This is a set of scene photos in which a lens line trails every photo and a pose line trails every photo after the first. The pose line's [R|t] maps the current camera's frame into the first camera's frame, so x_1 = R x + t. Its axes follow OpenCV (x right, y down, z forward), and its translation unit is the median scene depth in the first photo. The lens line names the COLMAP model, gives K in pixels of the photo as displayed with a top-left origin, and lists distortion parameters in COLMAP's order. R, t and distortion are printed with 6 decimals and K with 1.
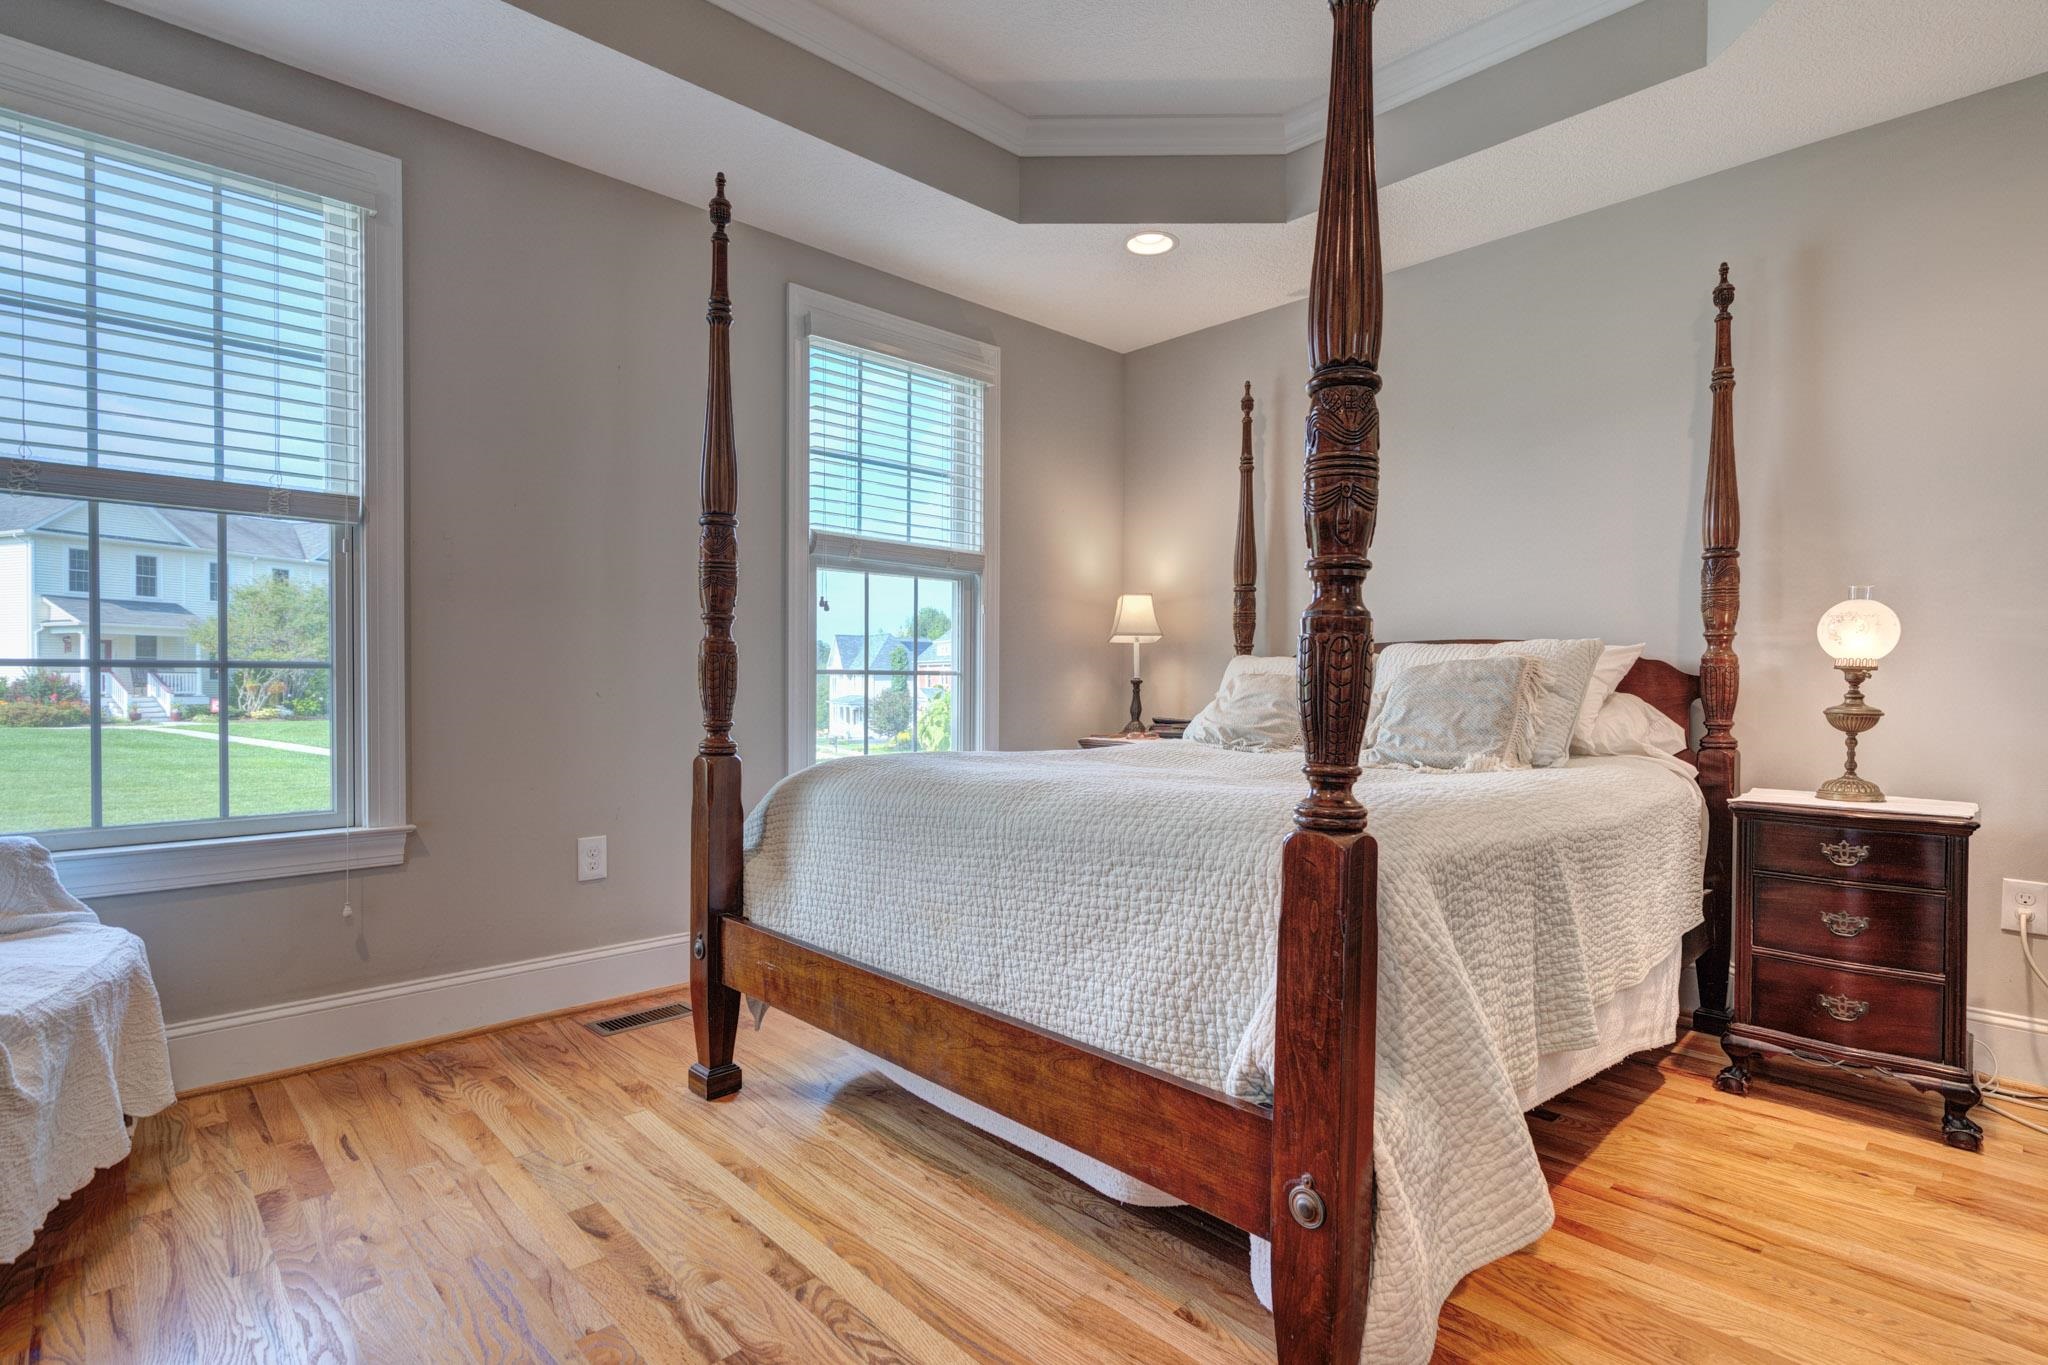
lens RADIAL K [[985.0, 0, 1015.5], [0, 985.0, 681.9], [0, 0, 1]] dist [0.002573, -0.002975]
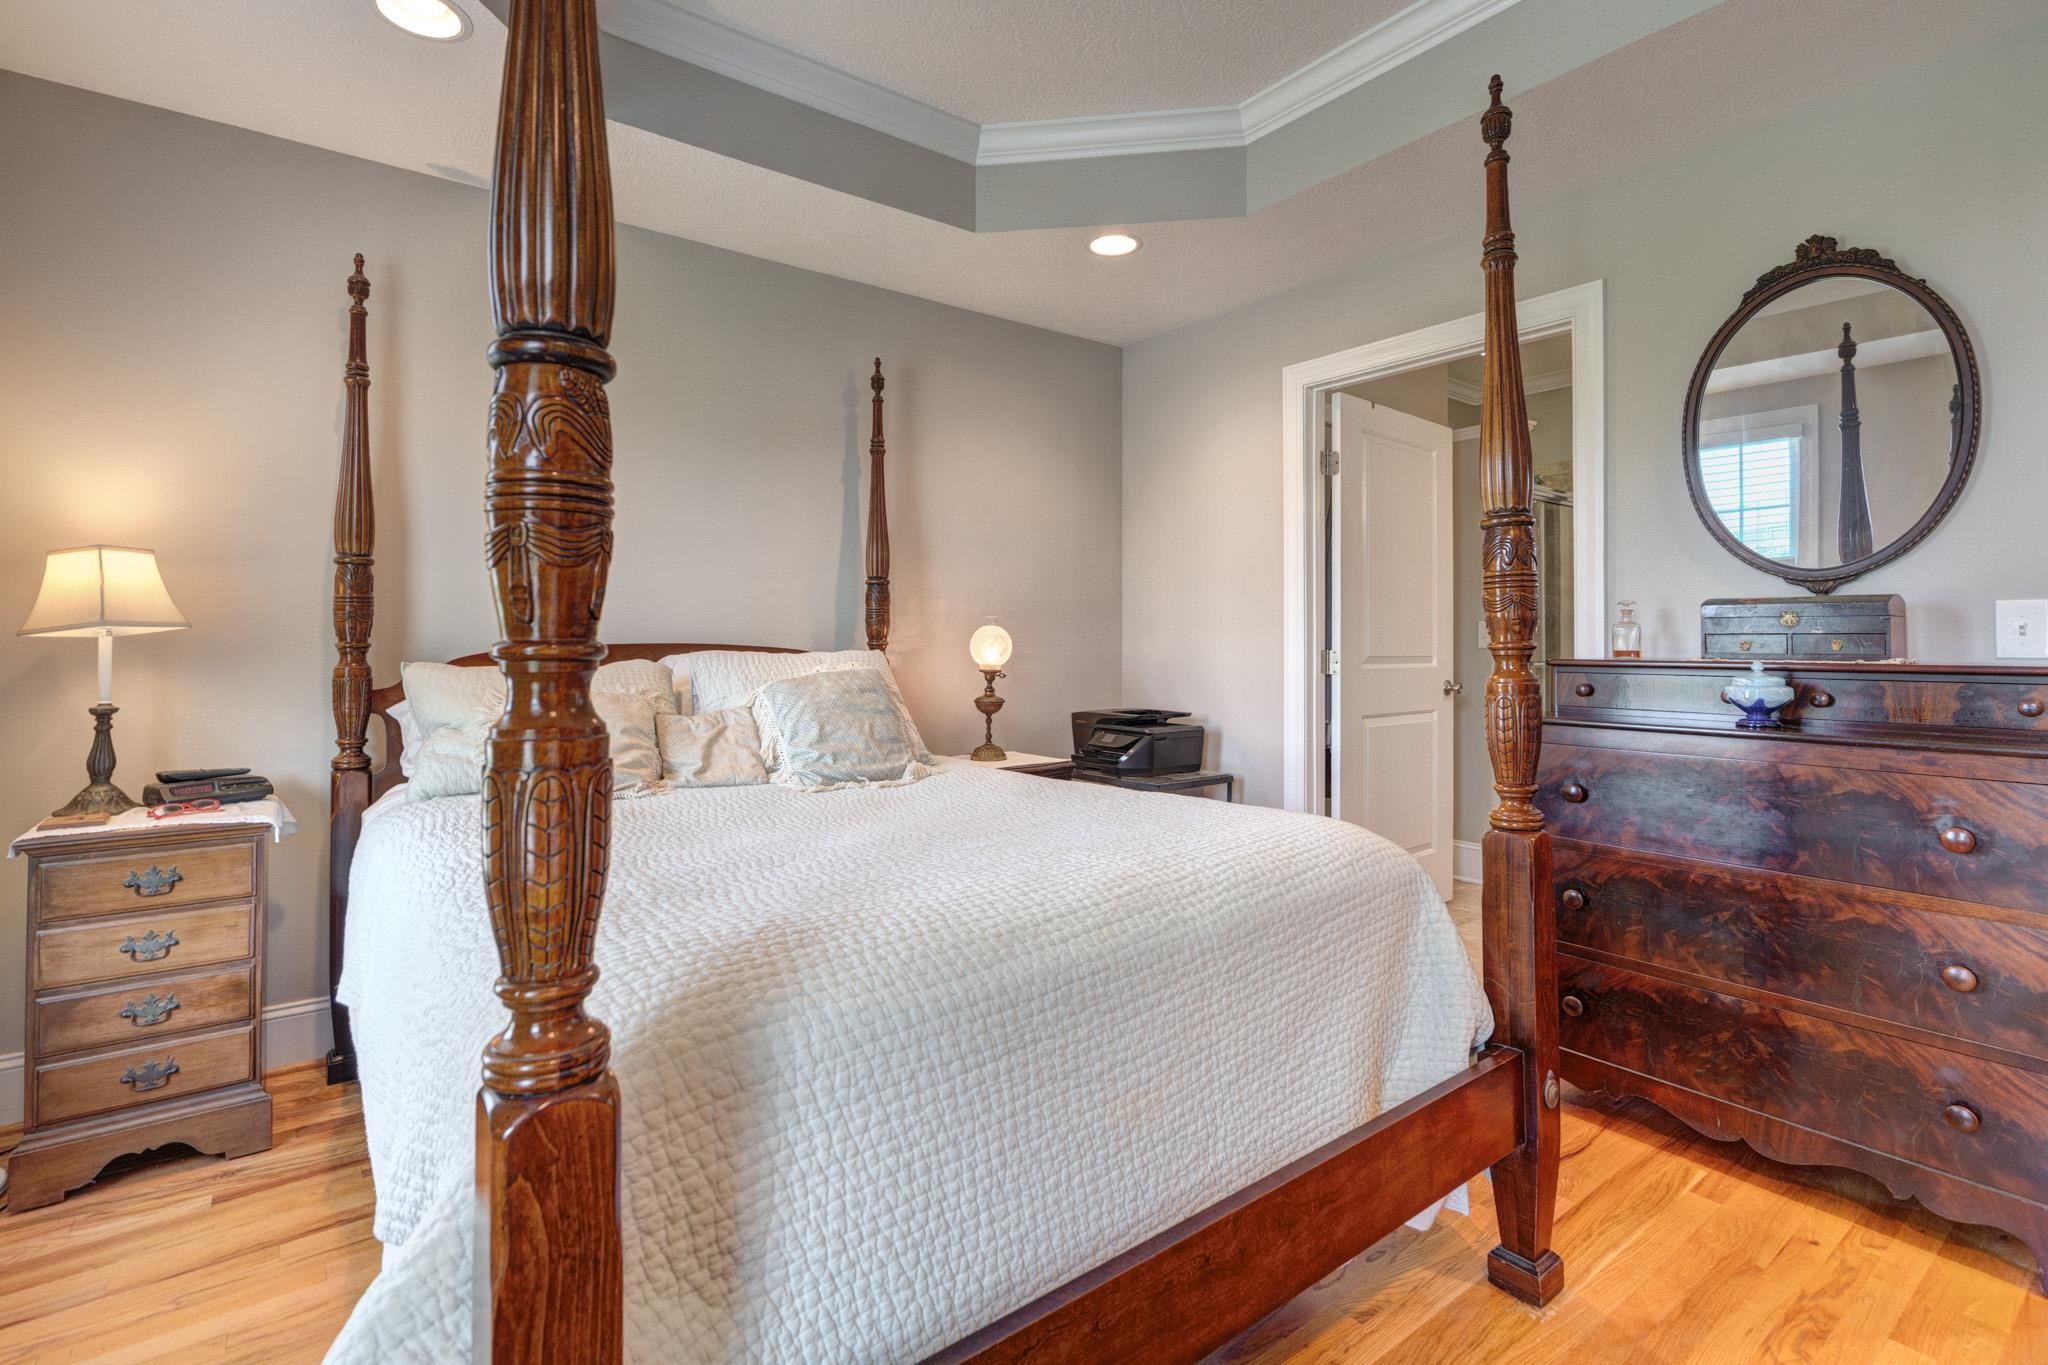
lens RADIAL K [[957.6, 0, 990.8], [0, 957.6, 624.8], [0, 0, 1]] dist [-0.005347, 0.004441]
pose [[0.124589, 0.009314, 0.992165, -0.417467], [0.005447, 0.999934, -0.010071, -0.048837], [-0.992193, 0.006659, 0.124530, 0.571887]]
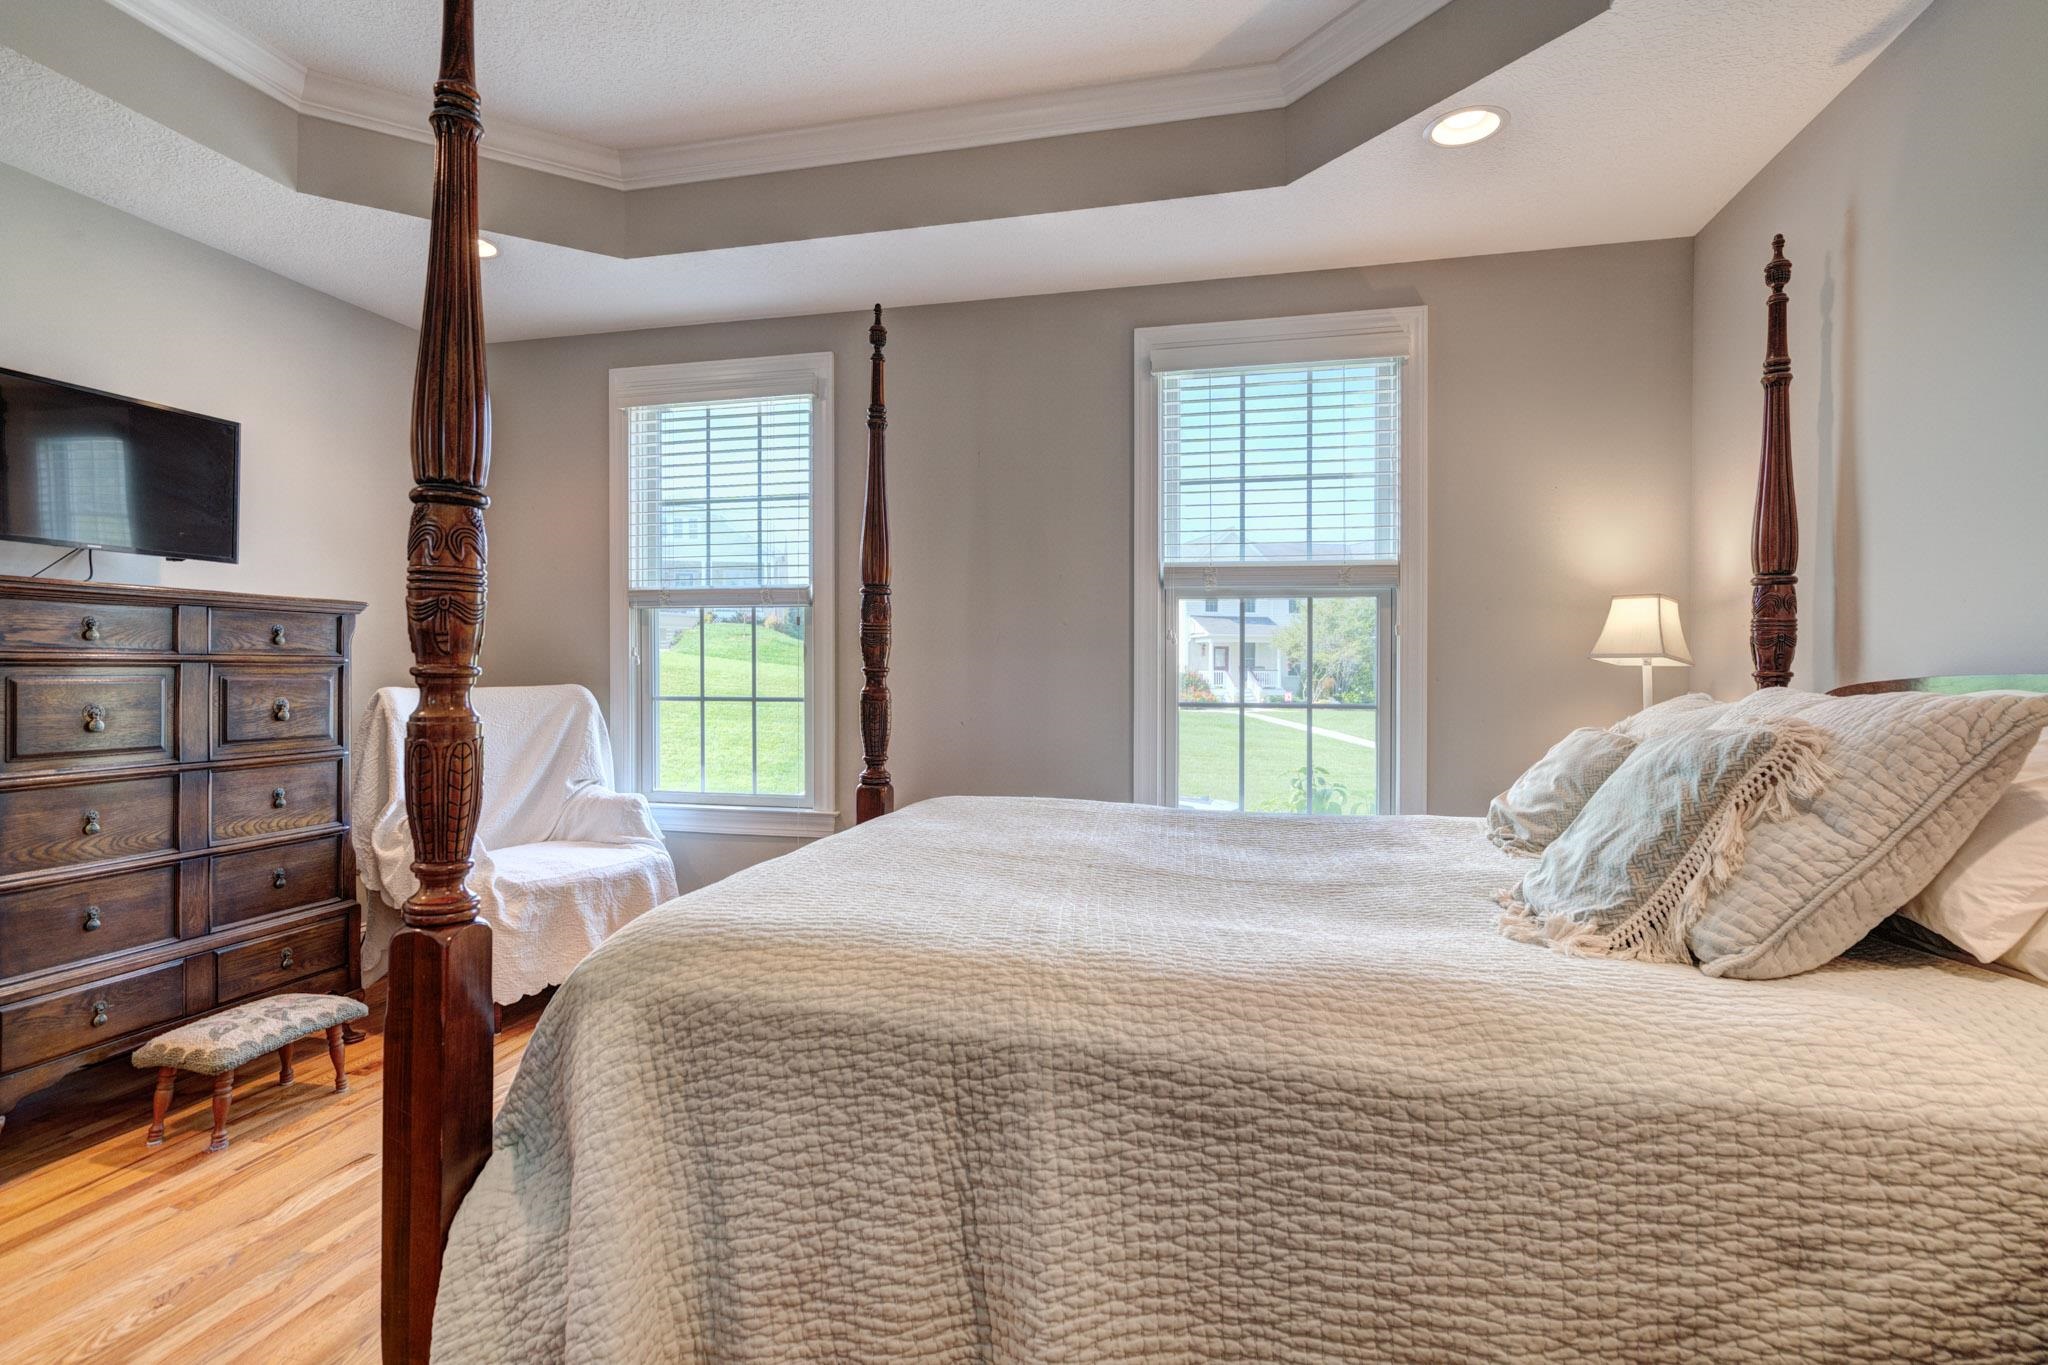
lens RADIAL K [[985.0, 0, 1011.1], [0, 985.0, 672.7], [0, 0, 1]] dist [0.002573, -0.002975]
pose [[0.546173, -0.001409, -0.837671, 0.562747], [-0.001481, 0.999995, -0.002648, -0.041991], [0.837671, 0.002687, 0.546168, 0.328090]]
